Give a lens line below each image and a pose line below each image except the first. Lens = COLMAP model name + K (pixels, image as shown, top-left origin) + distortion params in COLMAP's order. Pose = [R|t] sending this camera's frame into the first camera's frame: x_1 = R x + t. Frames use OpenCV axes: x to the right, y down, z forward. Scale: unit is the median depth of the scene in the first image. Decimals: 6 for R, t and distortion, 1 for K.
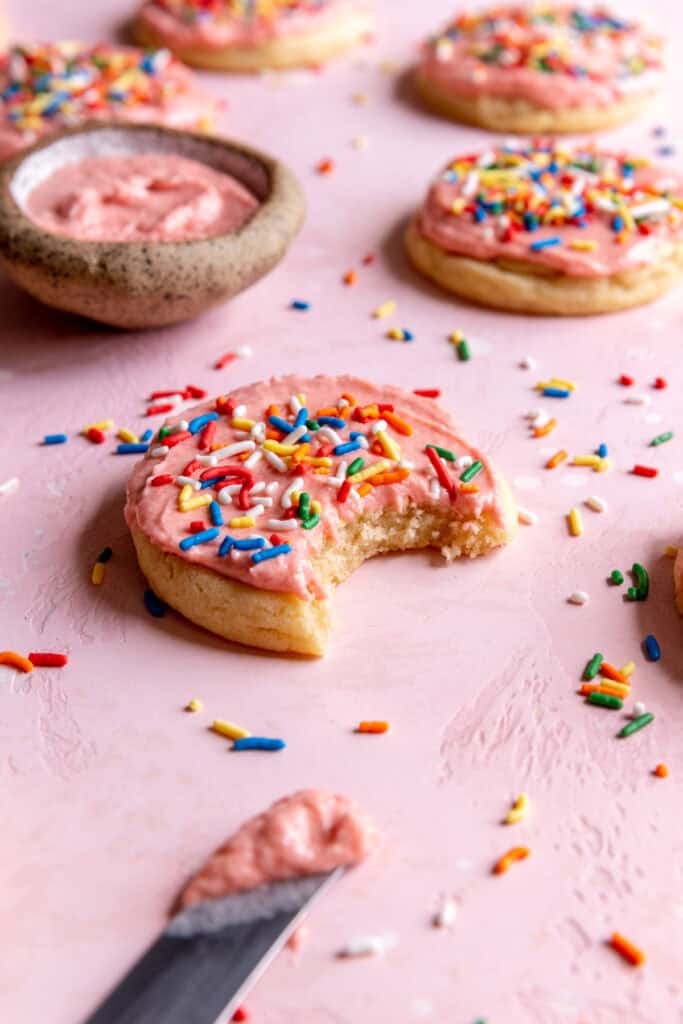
lens RADIAL K [[1758.2, 0, 340.0], [0, 1758.2, 512.1], [0, 0, 1]] dist [-0.007175, 0.000000]
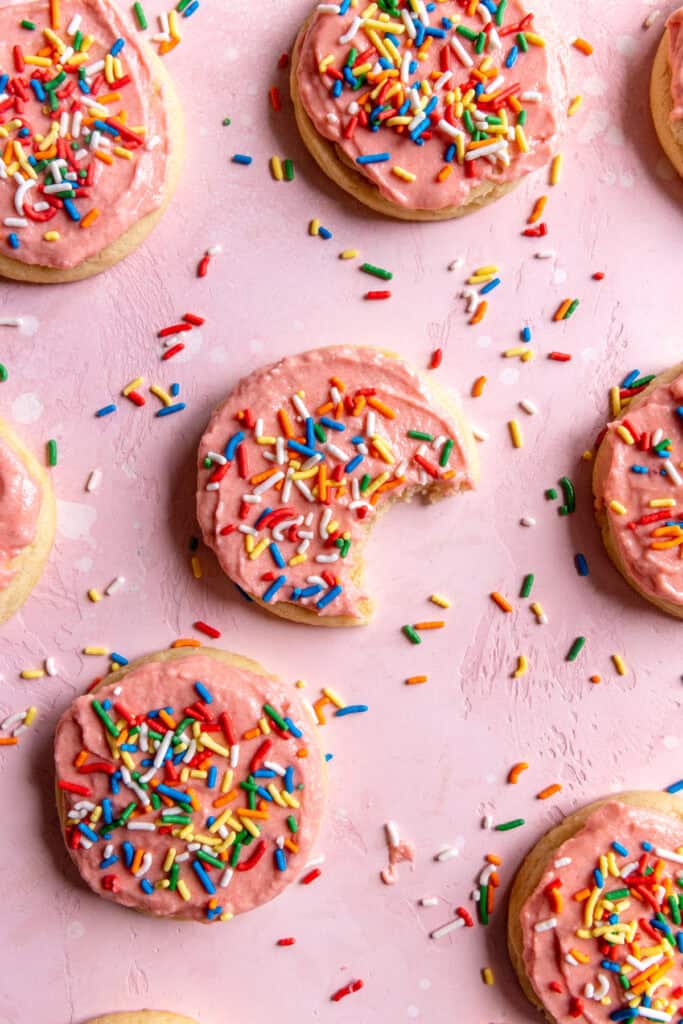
lens RADIAL K [[976.1, 0, 351.2], [0, 976.1, 510.0], [0, 0, 1]] dist [0.006253, 0.000000]
pose [[0.975458, -0.220075, 0.006989, -0.011142], [0.121636, 0.565054, 0.816039, -0.657775], [-0.183539, -0.795161, 0.577955, 0.587892]]
